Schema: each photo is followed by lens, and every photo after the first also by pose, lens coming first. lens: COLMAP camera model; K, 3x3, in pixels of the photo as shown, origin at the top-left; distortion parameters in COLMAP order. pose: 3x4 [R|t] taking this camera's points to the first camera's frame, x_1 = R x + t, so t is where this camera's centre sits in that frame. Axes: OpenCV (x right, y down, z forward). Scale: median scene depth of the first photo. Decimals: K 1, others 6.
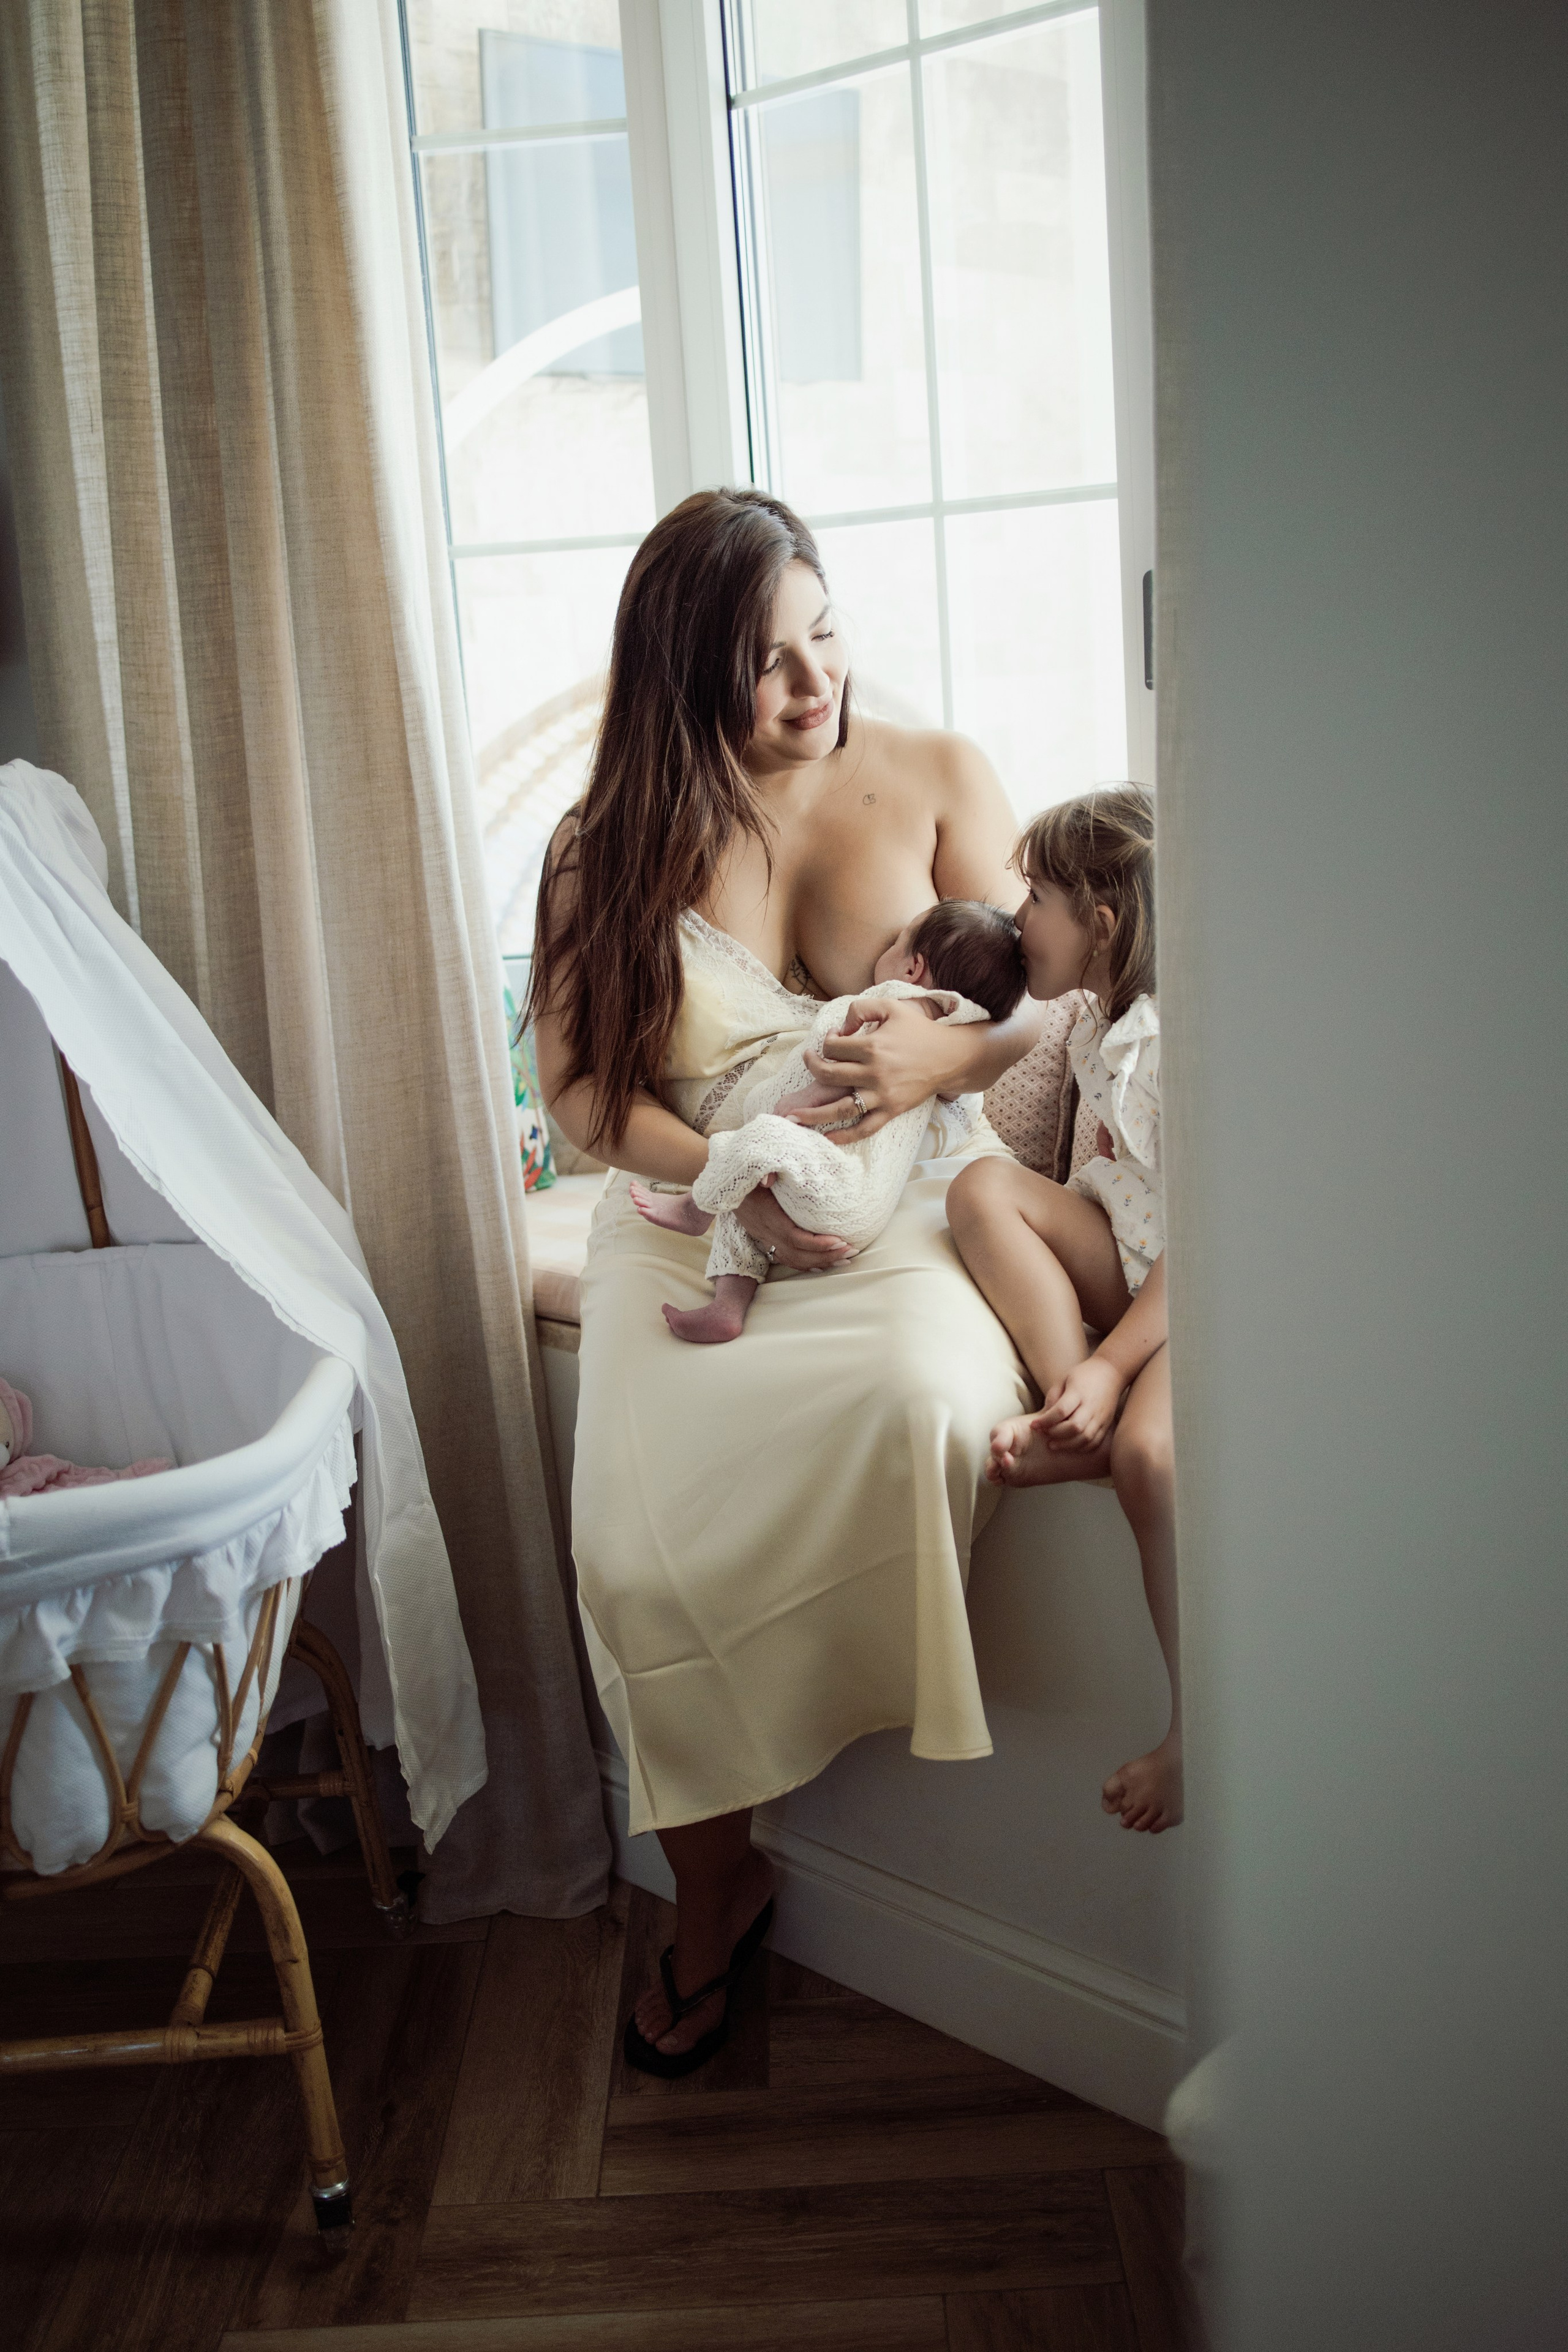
lens RADIAL K [[2382.0, 0, 793.3], [0, 2382.0, 1168.8], [0, 0, 1]] dist [-0.045946, 0.000000]
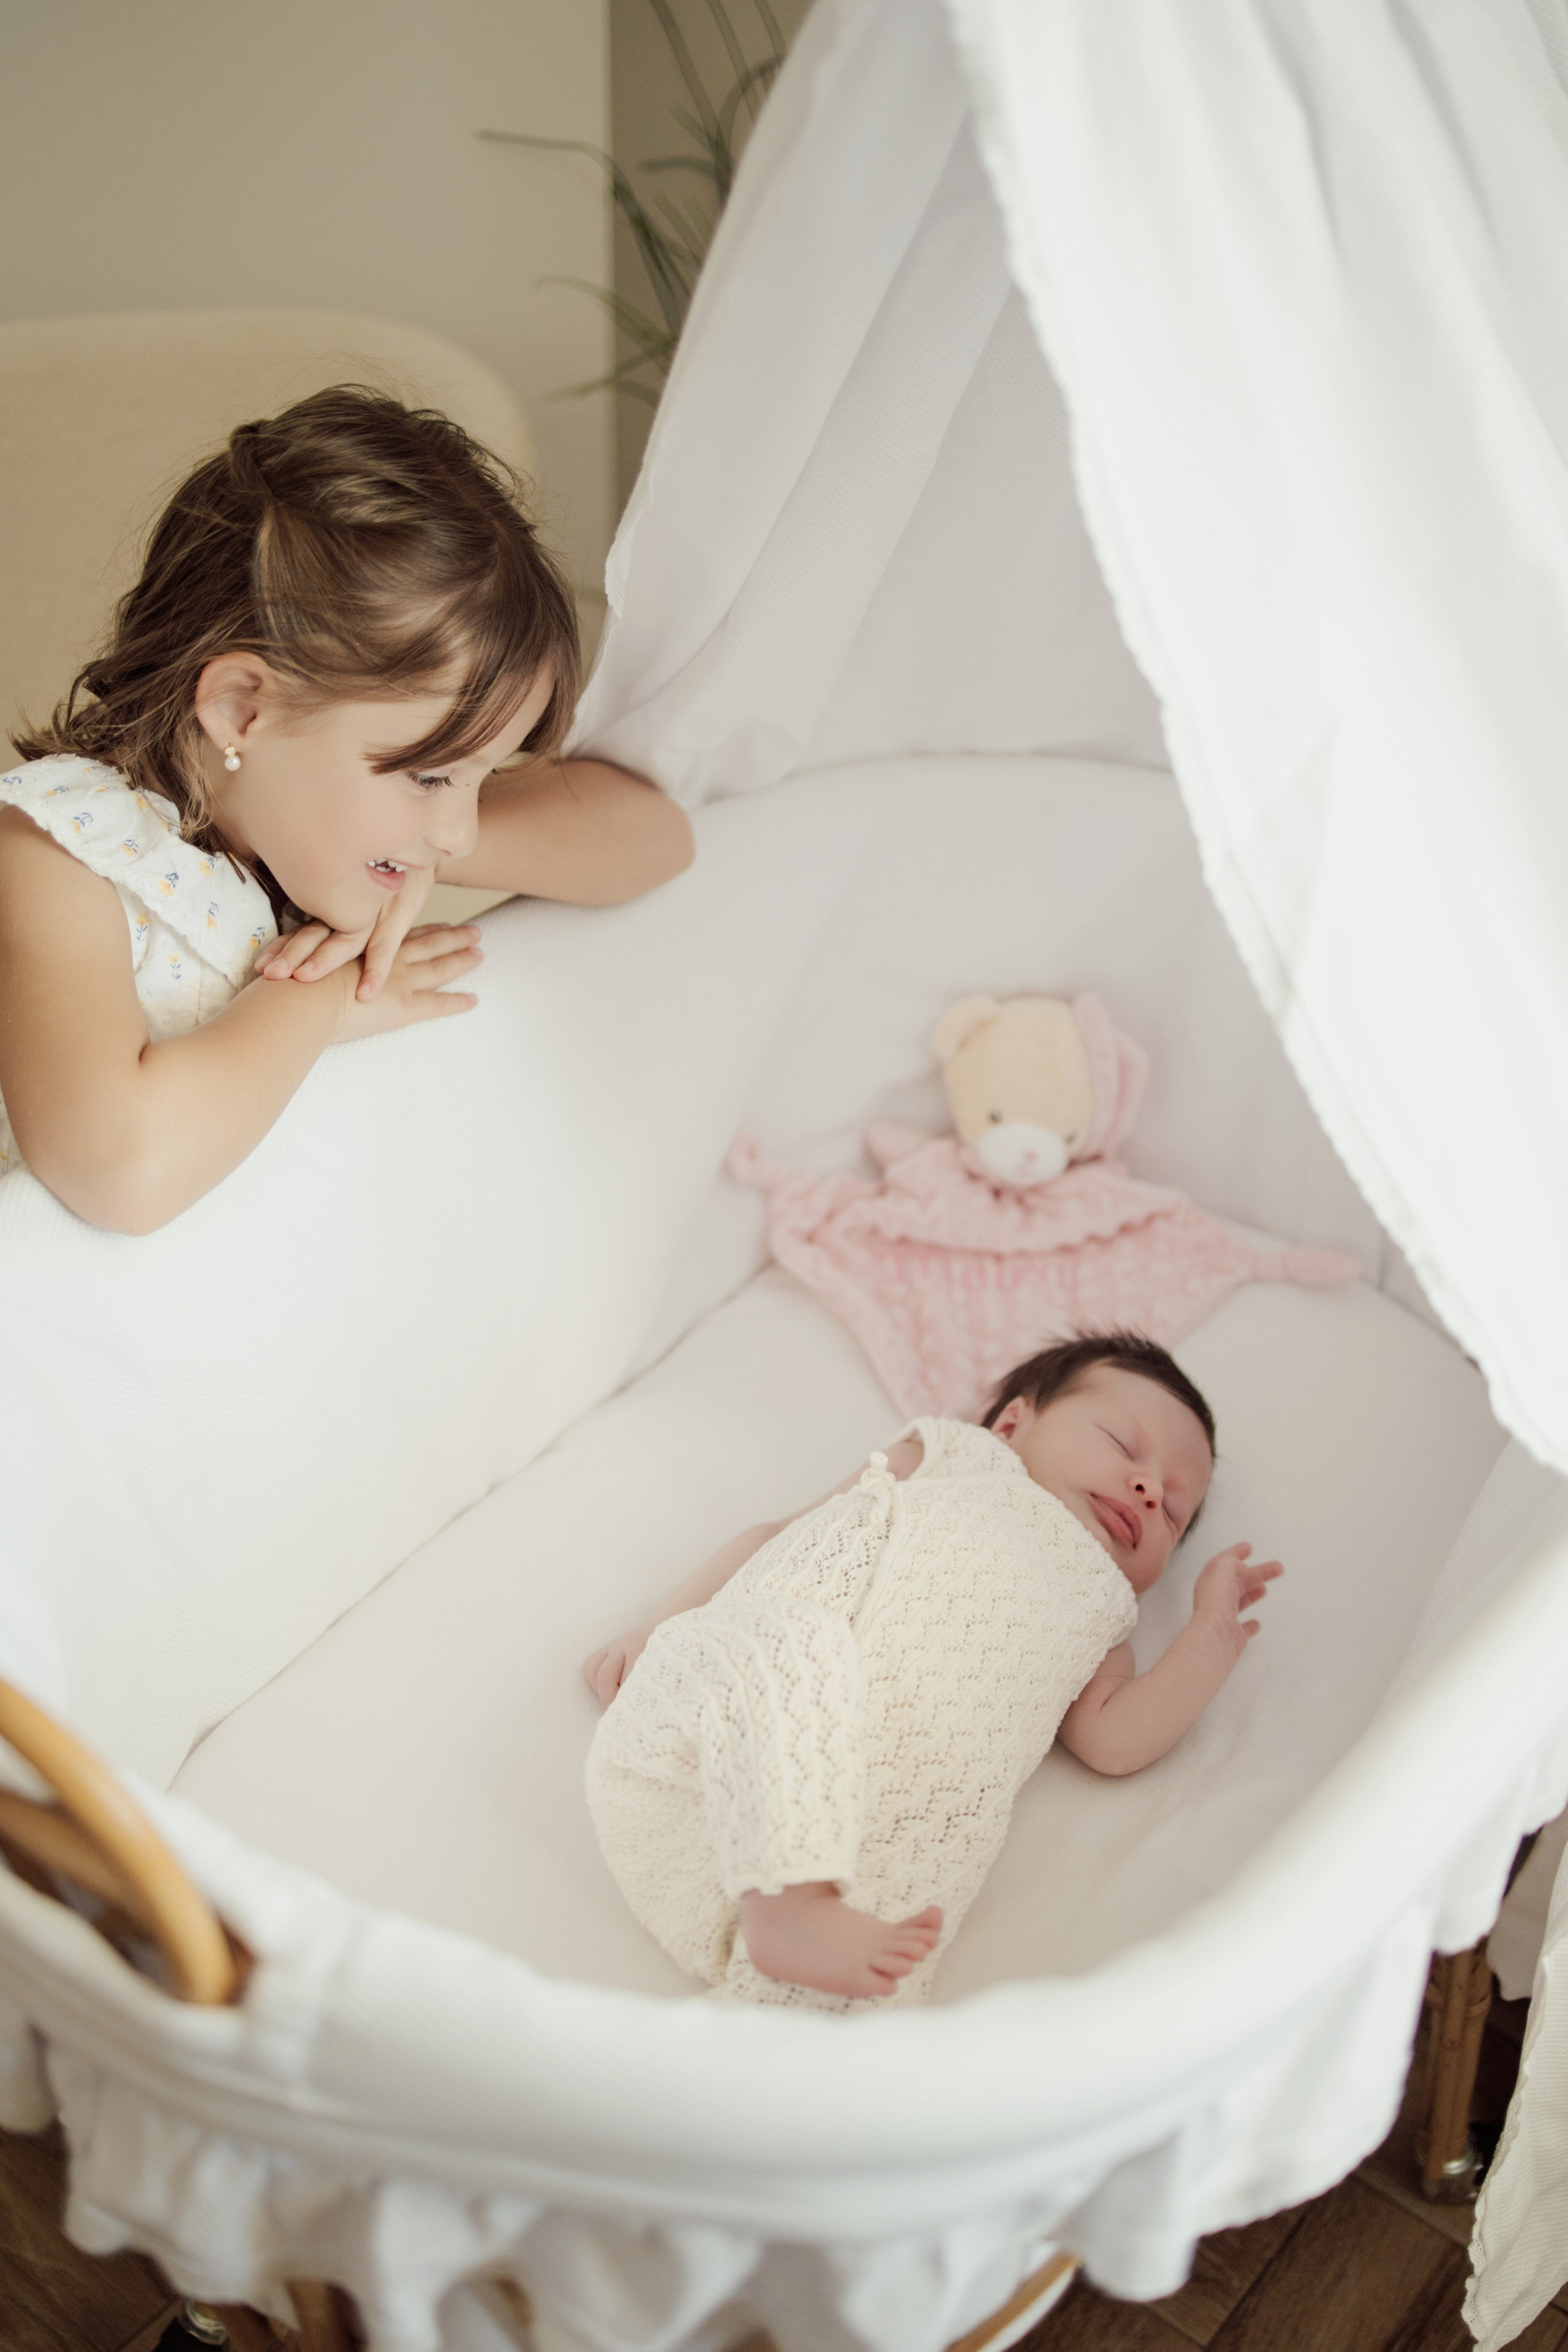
lens RADIAL K [[2382.0, 0, 796.3], [0, 2382.0, 1192.3], [0, 0, 1]] dist [-0.045946, 0.000000]
pose [[0.747969, 0.432534, -0.503444, -0.121768], [-0.212449, 0.874616, 0.435790, -0.095479], [0.628814, -0.219001, 0.746077, 0.629812]]
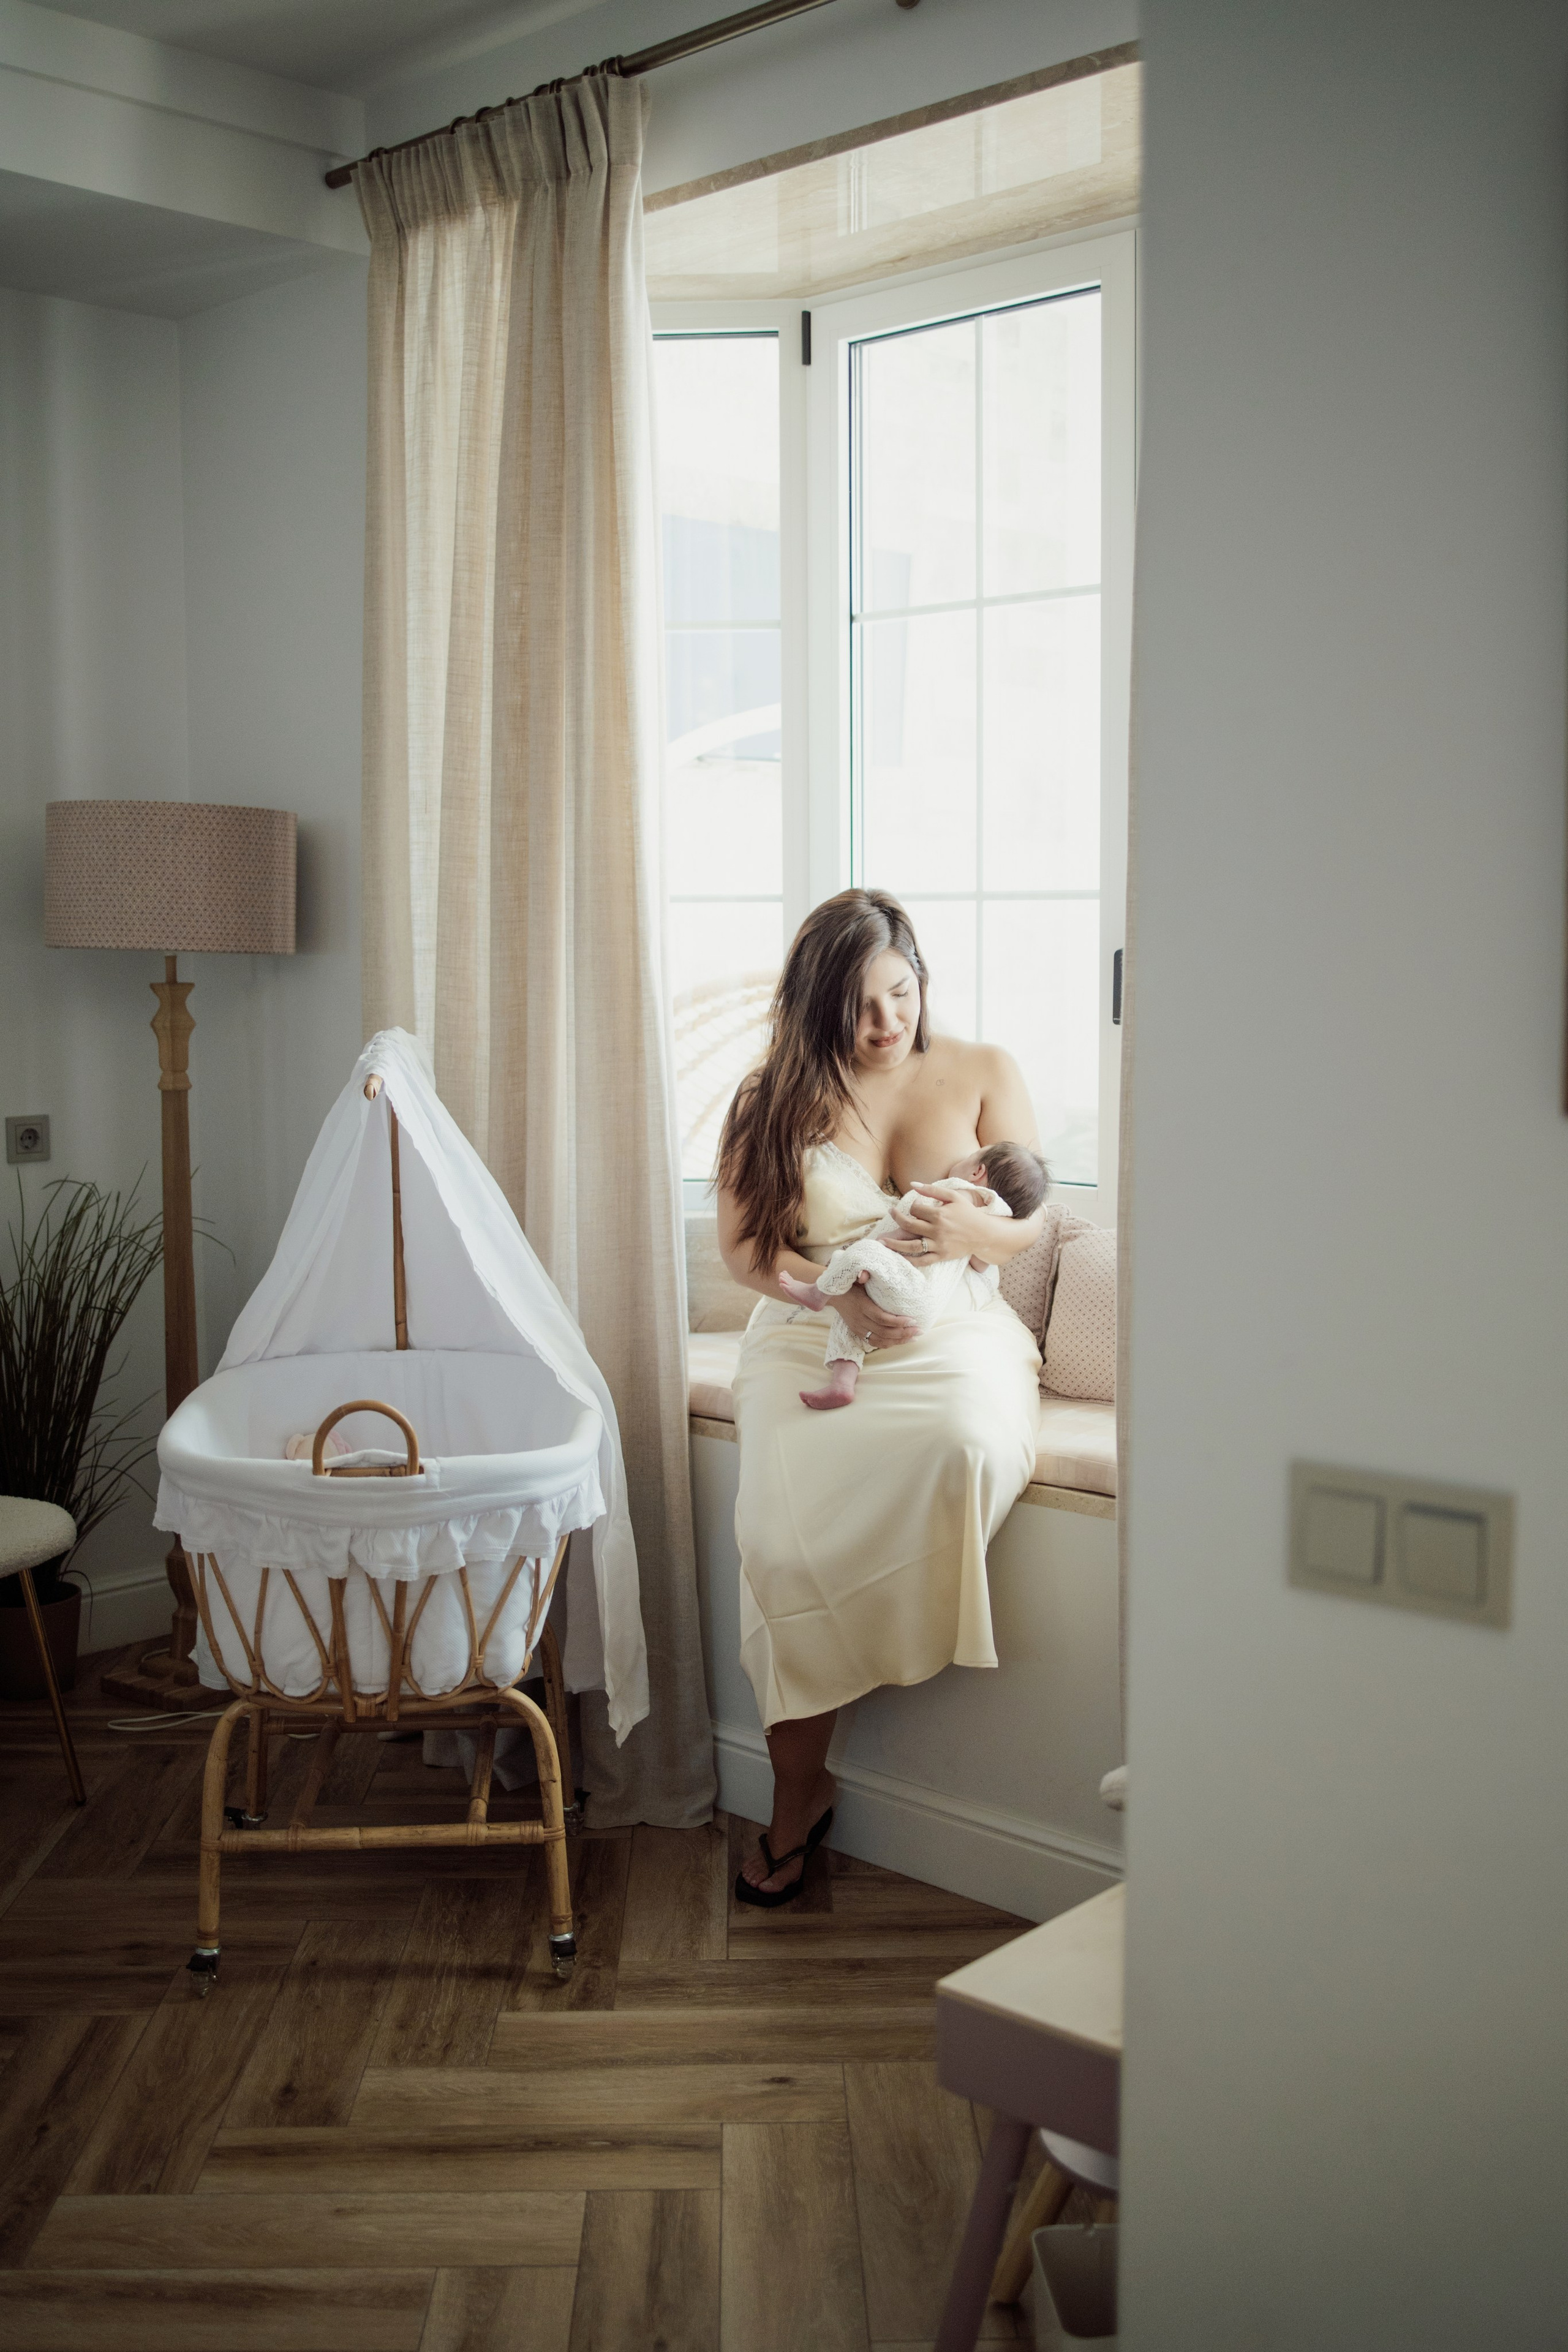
lens RADIAL K [[2382.0, 0, 780.6], [0, 2382.0, 1168.3], [0, 0, 1]] dist [-0.045946, 0.000000]
pose [[0.998221, 0.057028, 0.017378, -0.098677], [-0.054568, 0.991406, -0.118901, 0.096395], [-0.024010, 0.117741, 0.992754, -0.576090]]
